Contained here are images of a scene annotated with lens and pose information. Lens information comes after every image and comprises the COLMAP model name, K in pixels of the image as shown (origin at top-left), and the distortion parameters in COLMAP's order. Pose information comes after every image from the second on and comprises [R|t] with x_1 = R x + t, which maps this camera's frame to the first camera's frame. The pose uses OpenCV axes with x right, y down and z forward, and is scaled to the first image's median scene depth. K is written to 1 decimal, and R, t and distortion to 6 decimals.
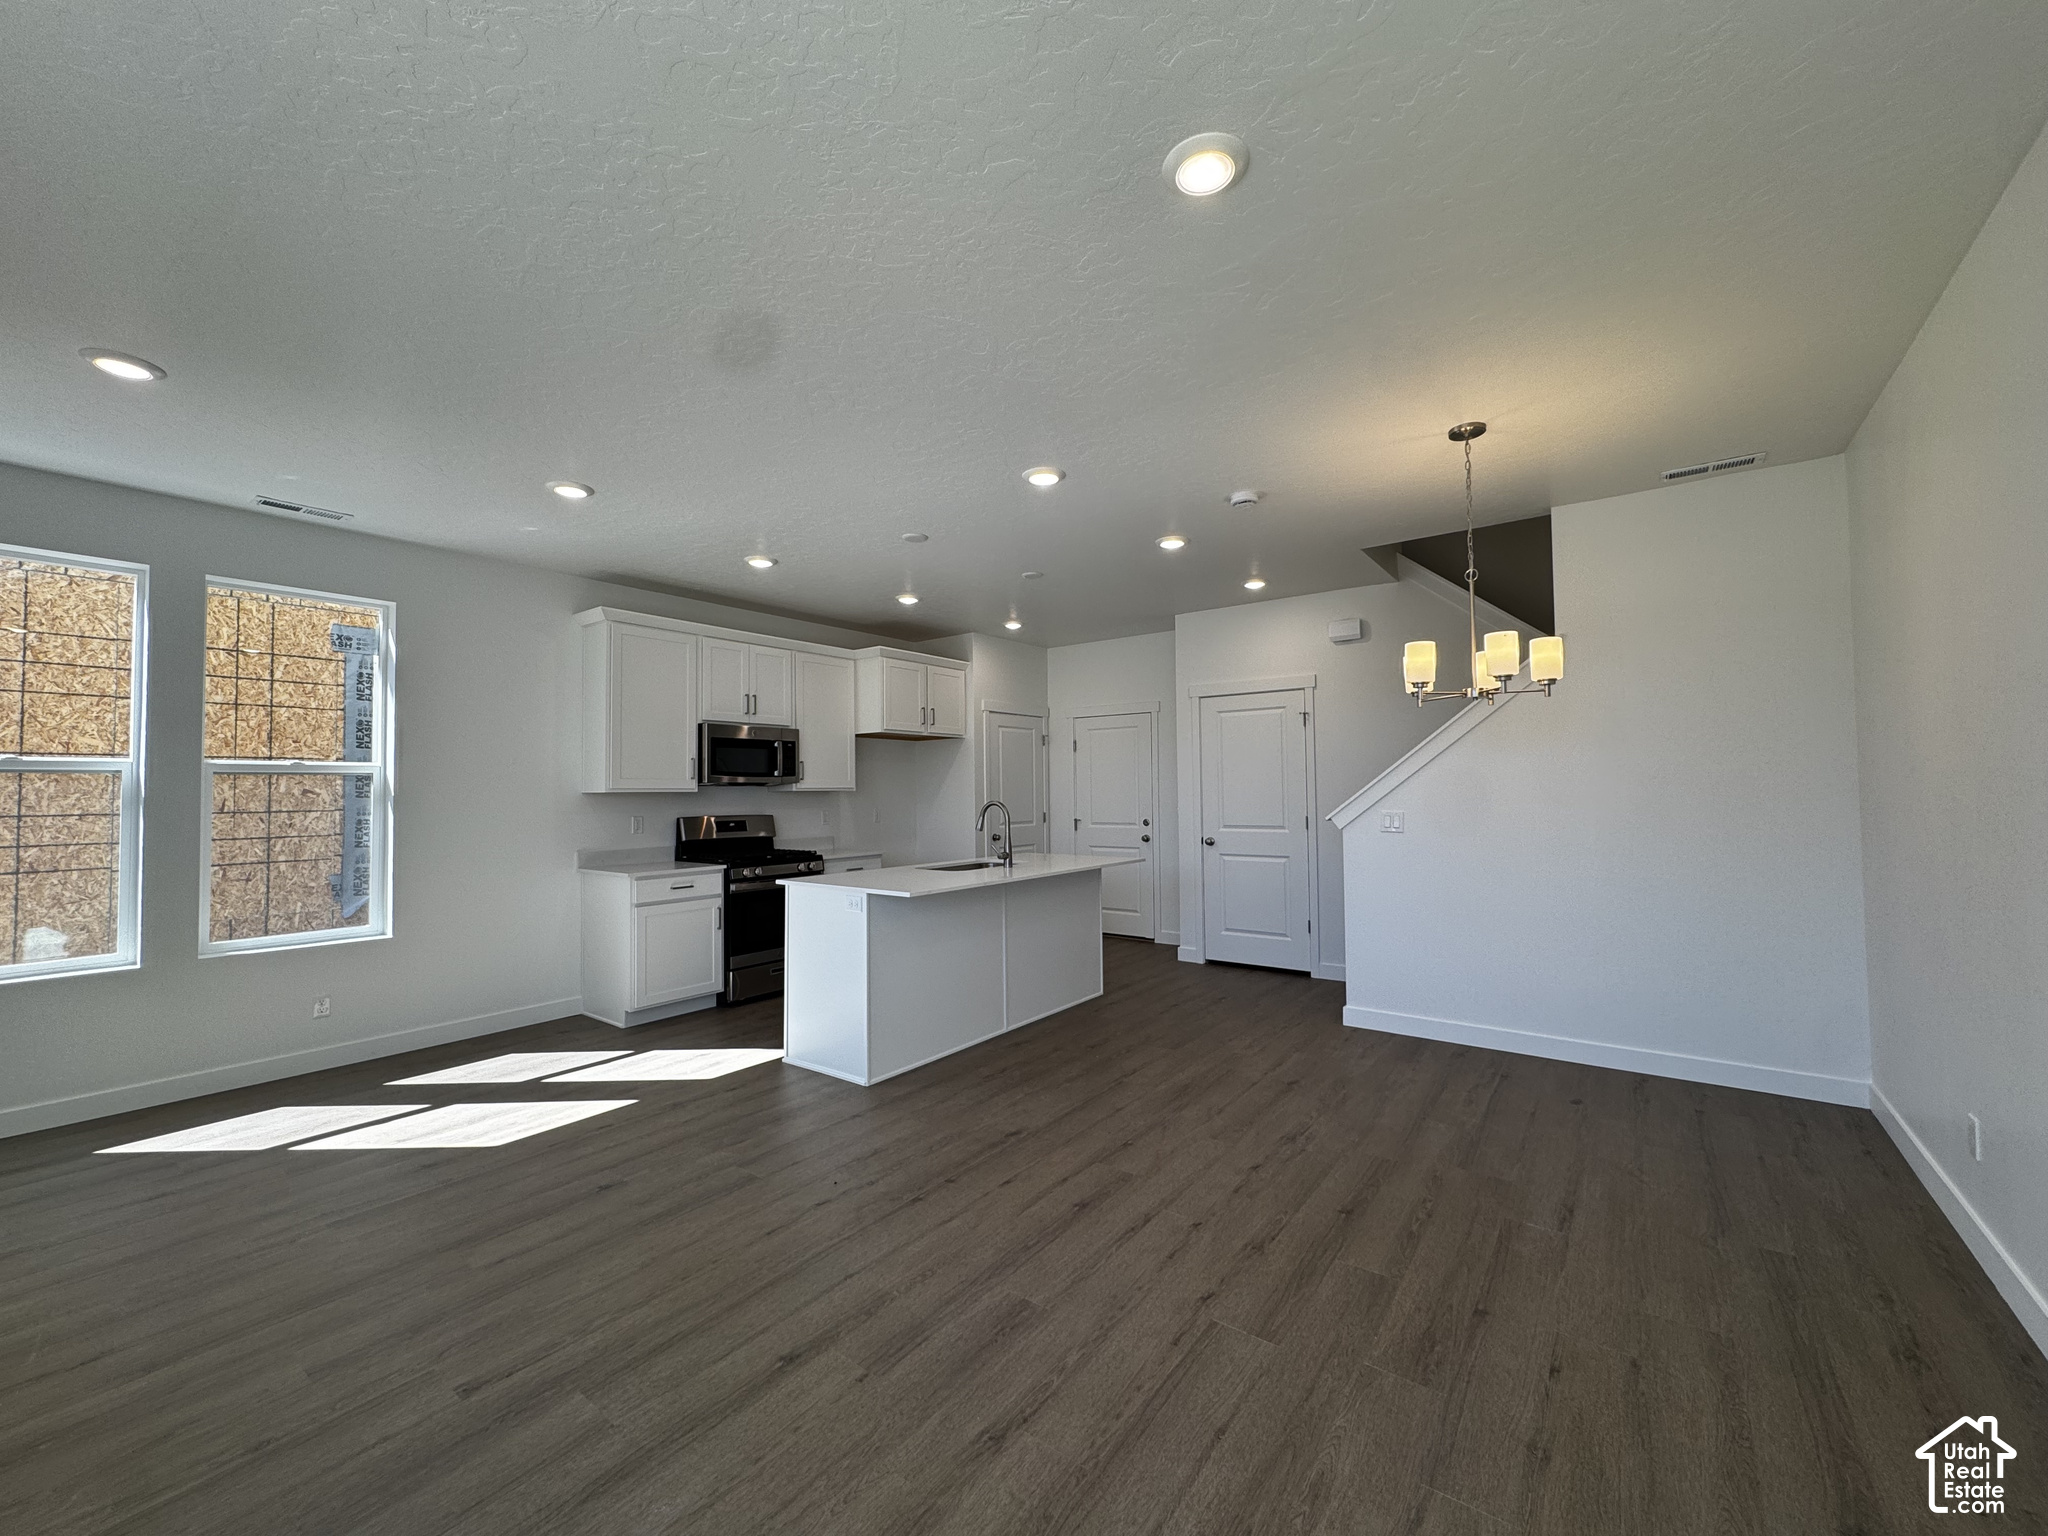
lens RADIAL K [[813.8, 0, 1024.9], [0, 813.8, 762.7], [0, 0, 1]] dist [-0.002129, 0.000008]
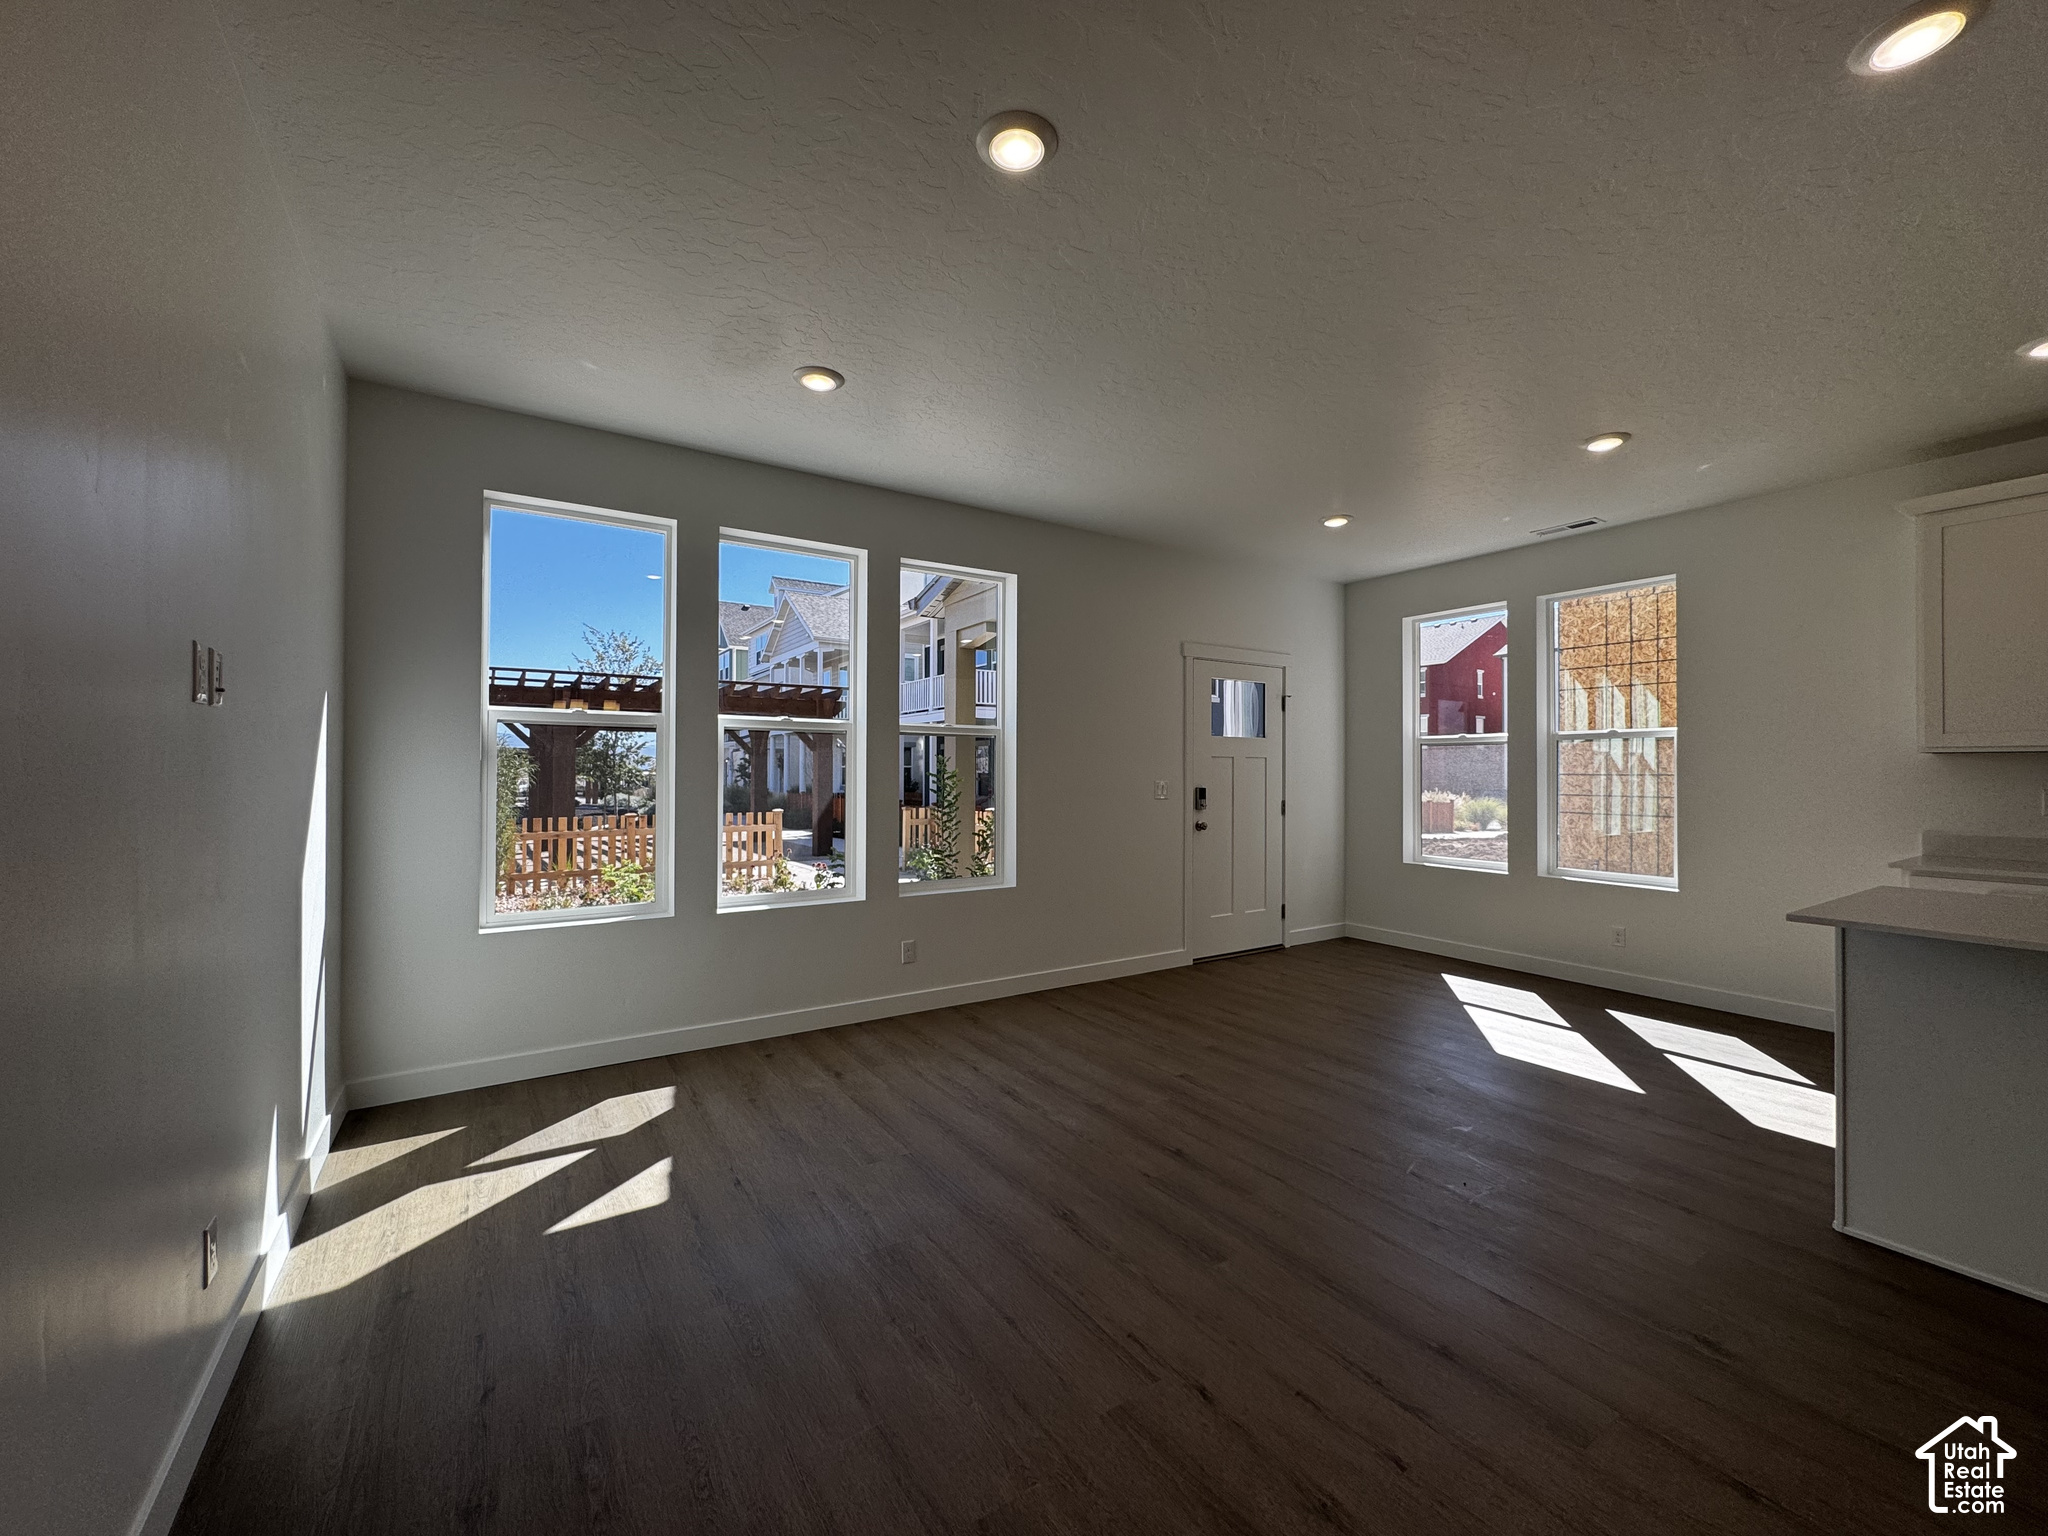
lens RADIAL K [[813.8, 0, 1024.9], [0, 813.8, 762.7], [0, 0, 1]] dist [-0.002129, 0.000008]
pose [[-0.334376, 0.000650, -0.942440, 0.519689], [0.035587, 0.999295, -0.011937, 0.030355], [0.941768, -0.037530, -0.334163, 0.575623]]
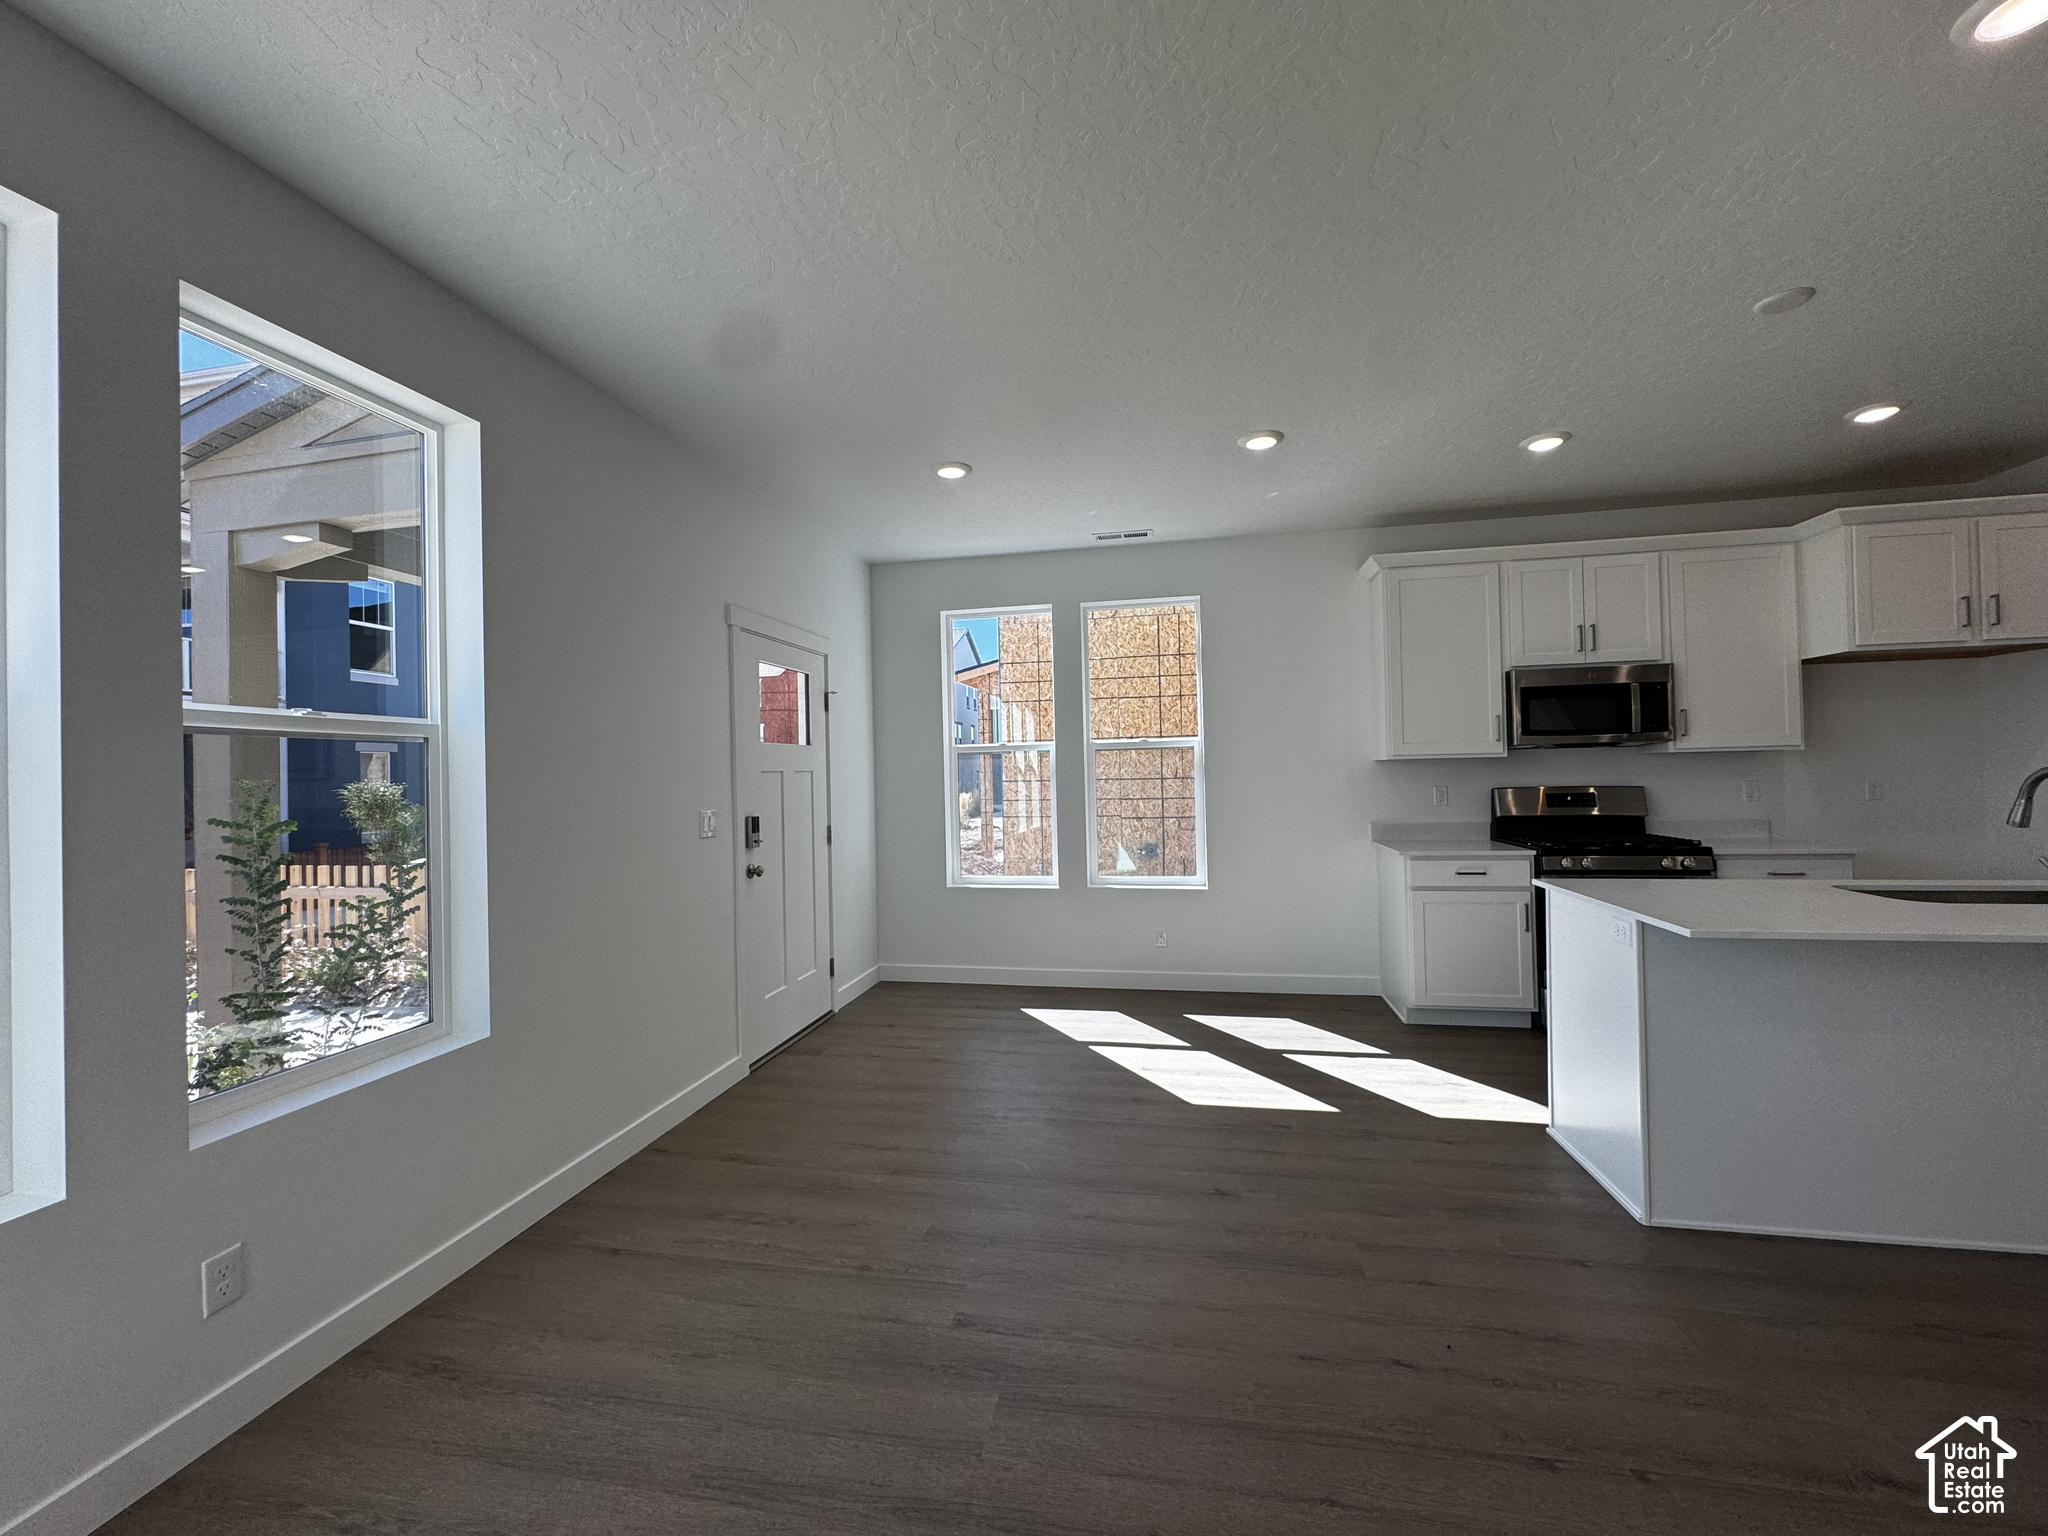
lens RADIAL K [[813.8, 0, 1024.9], [0, 813.8, 762.7], [0, 0, 1]] dist [-0.002129, 0.000008]
pose [[0.436945, -0.009851, -0.899434, 0.146852], [0.050819, 0.998613, 0.013751, 0.008290], [0.898052, -0.051717, 0.436839, 0.283793]]
